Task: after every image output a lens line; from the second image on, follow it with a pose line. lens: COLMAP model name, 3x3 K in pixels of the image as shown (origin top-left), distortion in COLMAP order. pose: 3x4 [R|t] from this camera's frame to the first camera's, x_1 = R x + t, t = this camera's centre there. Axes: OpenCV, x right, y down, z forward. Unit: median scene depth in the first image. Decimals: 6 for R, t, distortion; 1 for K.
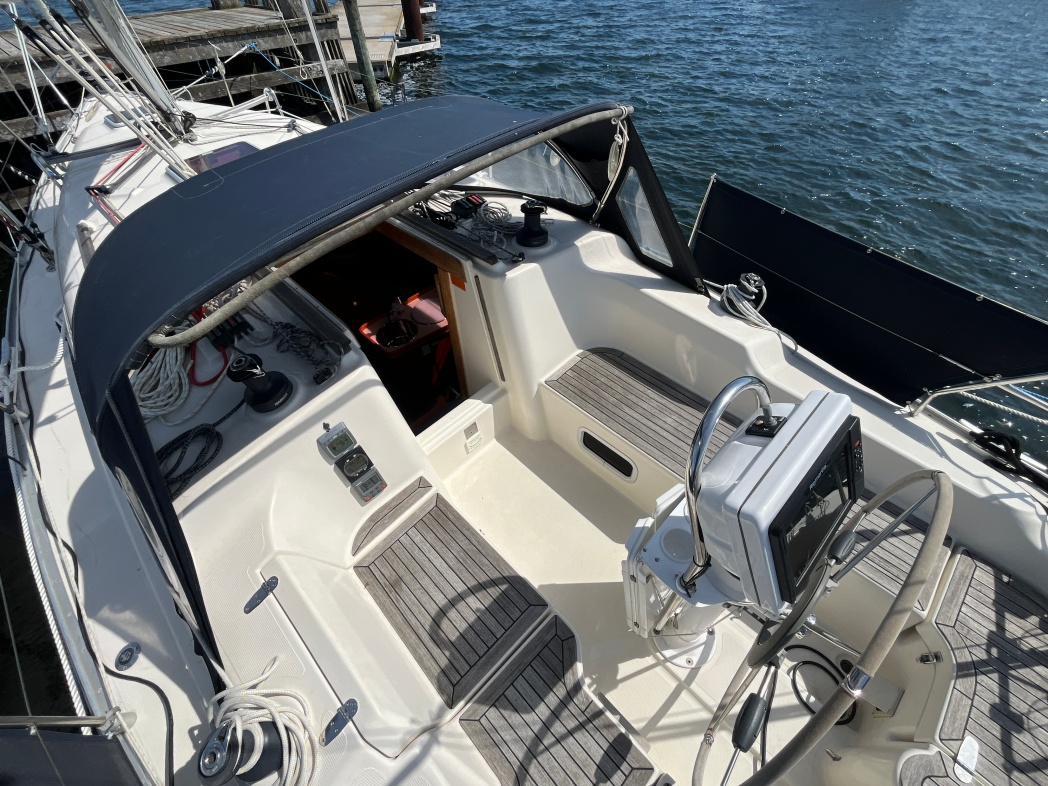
lens RADIAL K [[436.4, 0, 524.0], [0, 436.4, 393.0], [0, 0, 1]] dist [-0.003588, 0.000038]
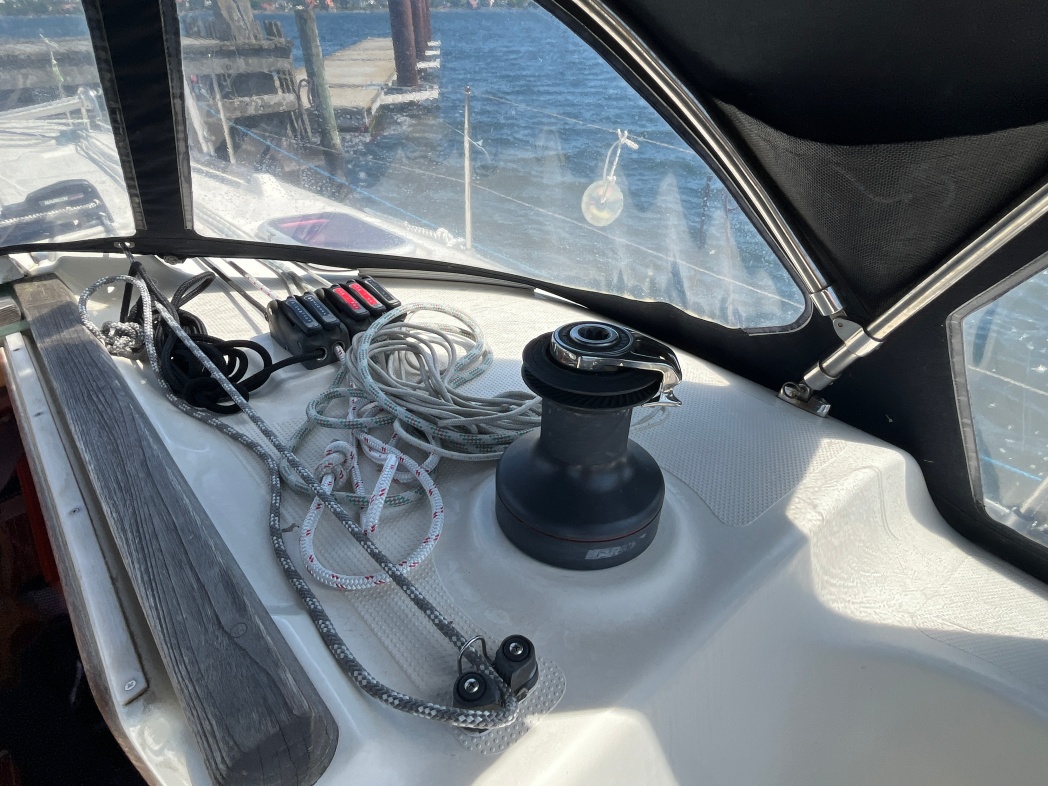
lens RADIAL K [[555.7, 0, 524.0], [0, 555.7, 393.0], [0, 0, 1]] dist [0.001057, 0.000189]
pose [[0.998670, 0.046725, -0.021780, -0.000406], [-0.050454, 0.972599, -0.226948, -0.327572], [0.010579, 0.227745, 0.973663, 0.712634]]
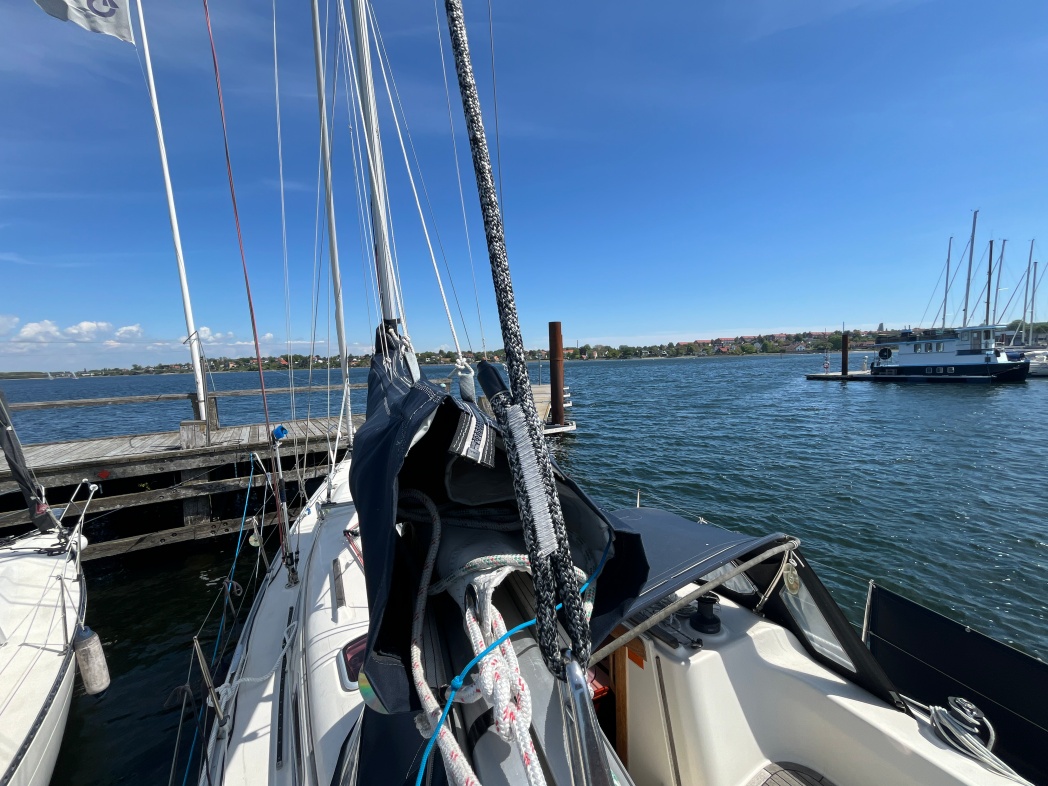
lens RADIAL K [[436.4, 0, 524.0], [0, 436.4, 393.0], [0, 0, 1]] dist [-0.003588, 0.000038]
pose [[0.969771, 0.012771, -0.243684, -0.156706], [-0.172986, 0.740317, -0.649620, 0.007502], [0.172107, 0.672137, 0.720147, -0.251680]]
